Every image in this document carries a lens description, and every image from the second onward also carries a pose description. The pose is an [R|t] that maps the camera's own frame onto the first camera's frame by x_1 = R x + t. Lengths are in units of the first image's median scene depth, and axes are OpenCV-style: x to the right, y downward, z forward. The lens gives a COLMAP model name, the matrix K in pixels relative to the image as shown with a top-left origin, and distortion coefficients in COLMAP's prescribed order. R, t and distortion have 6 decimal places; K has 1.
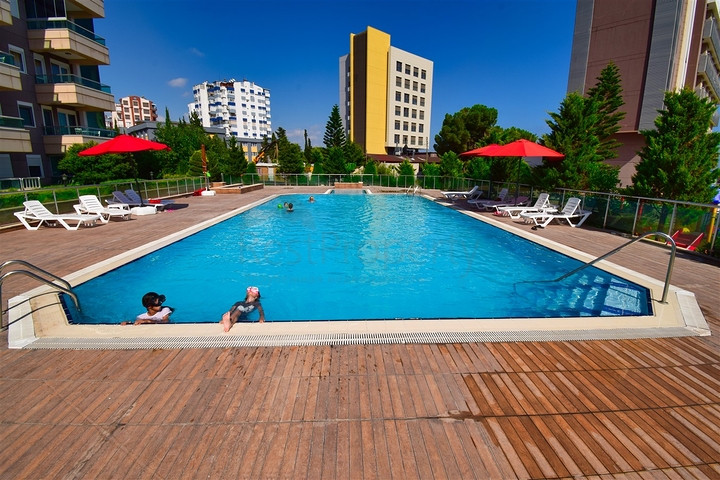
lens RADIAL K [[320.1, 0, 360.4], [0, 320.1, 237.8], [0, 0, 1]] dist [0.021782, -0.026781]
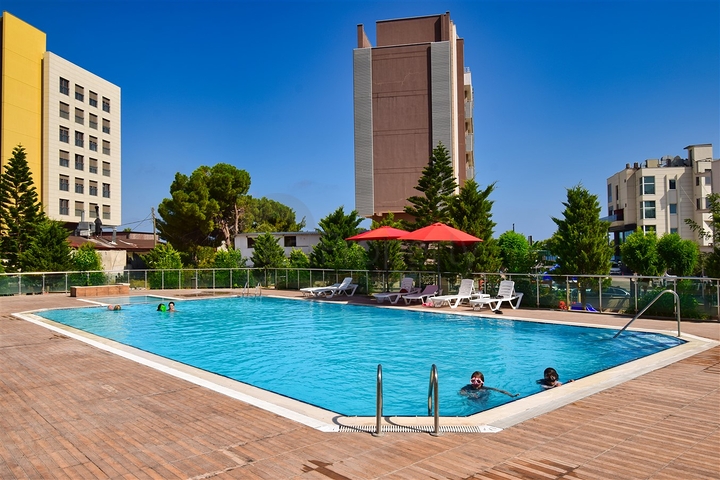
lens RADIAL K [[569.4, 0, 360.0], [0, 569.4, 240.0], [0, 0, 1]] dist [-0.010665, -0.006741]
pose [[0.766779, -0.001256, 0.641910, -0.165595], [0.156938, 0.970018, -0.185569, 0.001967], [-0.622431, 0.243030, 0.743987, -0.013298]]
